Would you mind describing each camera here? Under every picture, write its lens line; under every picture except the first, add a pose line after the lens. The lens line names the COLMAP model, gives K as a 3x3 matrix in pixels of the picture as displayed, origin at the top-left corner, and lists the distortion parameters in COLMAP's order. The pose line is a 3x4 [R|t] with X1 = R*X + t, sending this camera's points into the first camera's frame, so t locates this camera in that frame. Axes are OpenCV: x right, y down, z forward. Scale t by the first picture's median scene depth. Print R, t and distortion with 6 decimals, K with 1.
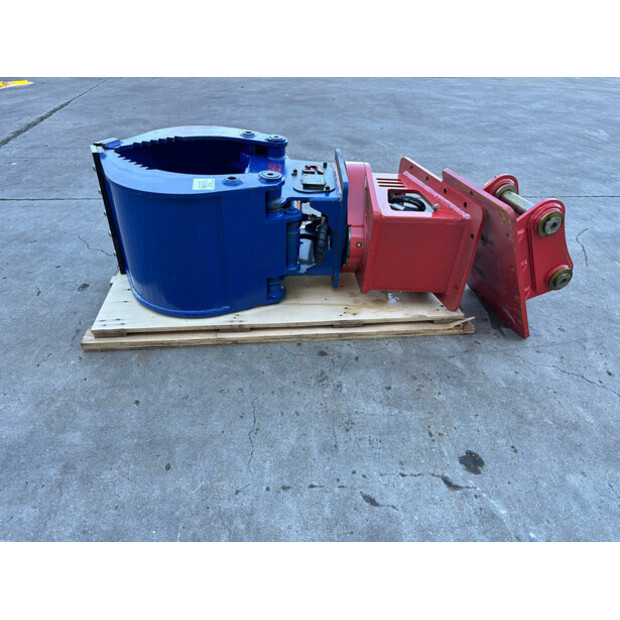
lens RADIAL K [[441.6, 0, 311.5], [0, 441.6, 308.3], [0, 0, 1]] dist [0.033224, -0.054999]
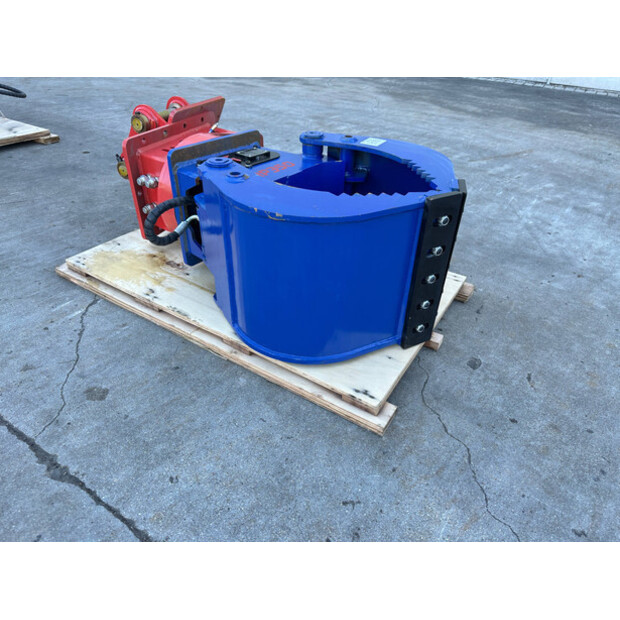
lens RADIAL K [[441.6, 0, 312.6], [0, 441.6, 310.9], [0, 0, 1]] dist [0.033224, -0.054999]
pose [[-0.780029, -0.419863, 0.463971, -0.776980], [0.299183, 0.400986, 0.865852, -1.066793], [-0.549586, 0.814202, -0.187165, 1.550443]]
